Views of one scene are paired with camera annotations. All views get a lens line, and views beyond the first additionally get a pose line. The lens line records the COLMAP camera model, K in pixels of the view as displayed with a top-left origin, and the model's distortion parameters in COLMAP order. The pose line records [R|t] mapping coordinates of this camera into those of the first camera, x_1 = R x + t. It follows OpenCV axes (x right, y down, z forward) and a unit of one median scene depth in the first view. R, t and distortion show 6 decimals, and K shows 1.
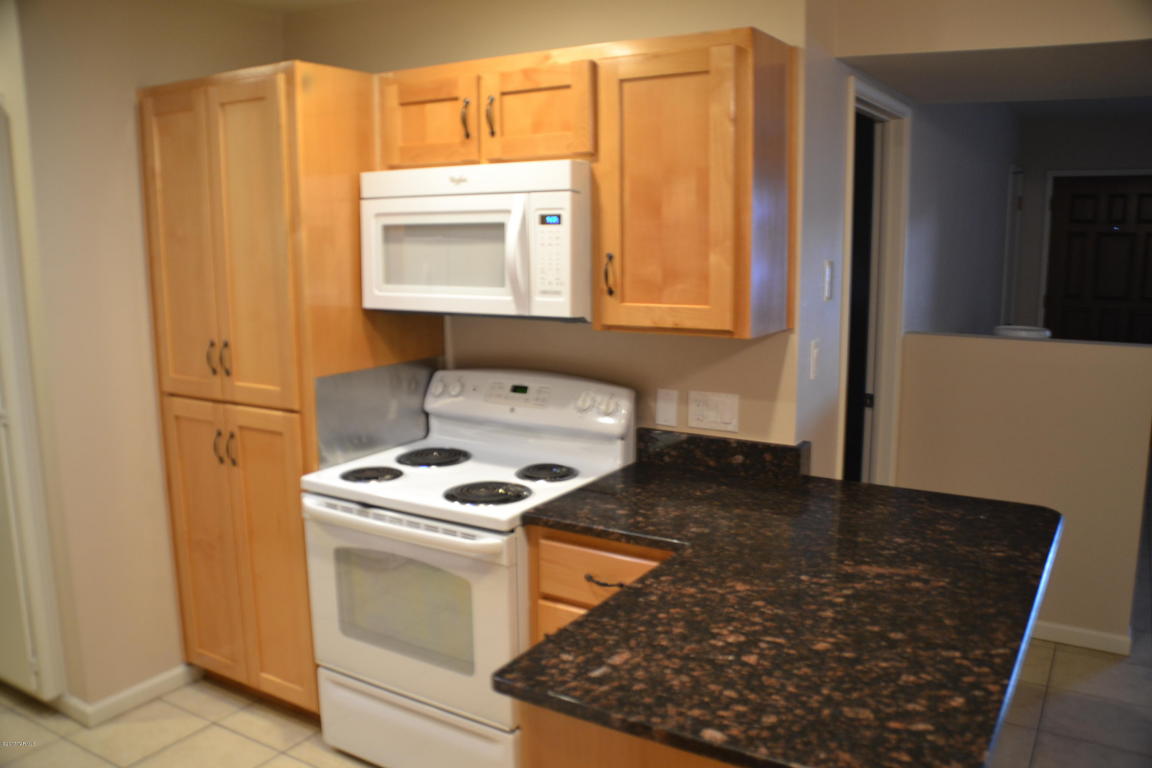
lens RADIAL K [[958.7, 0, 587.0], [0, 958.7, 384.3], [0, 0, 1]] dist [-0.152005, 0.097747]
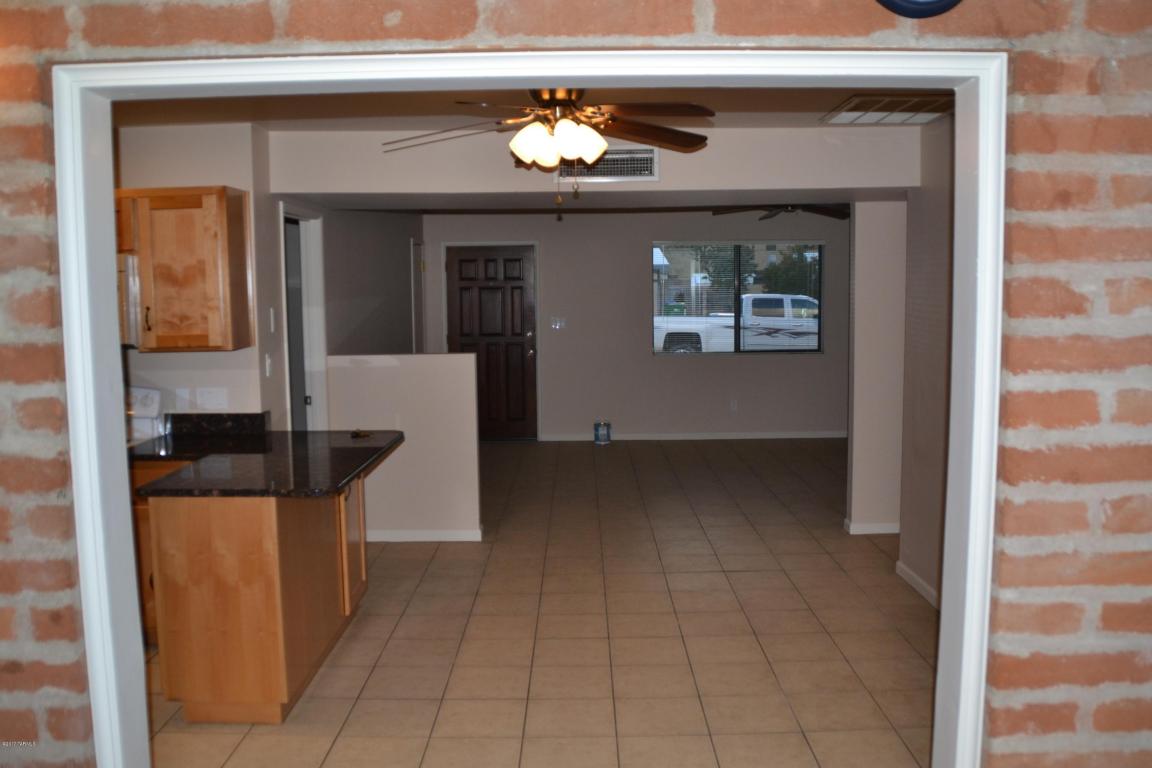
lens RADIAL K [[958.7, 0, 587.0], [0, 958.7, 384.3], [0, 0, 1]] dist [-0.152005, 0.097747]
pose [[0.849945, -0.057402, 0.523735, -0.175267], [0.089561, 0.995321, -0.036255, 0.124640], [-0.519204, 0.077720, 0.851109, -0.783914]]
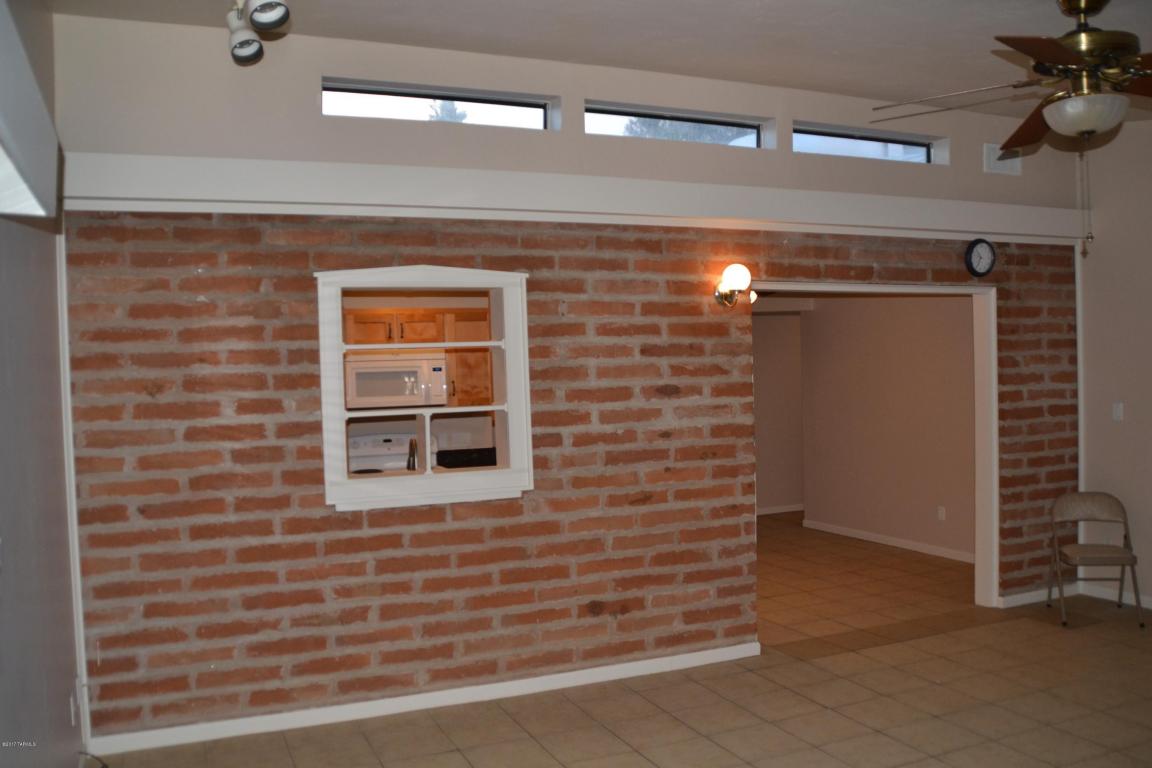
lens RADIAL K [[958.7, 0, 587.0], [0, 958.7, 384.3], [0, 0, 1]] dist [-0.152005, 0.097747]
pose [[0.574554, -0.023828, 0.818120, -1.851209], [0.153581, 0.984959, -0.079170, 0.140150], [-0.803928, 0.171135, 0.569572, -0.829698]]
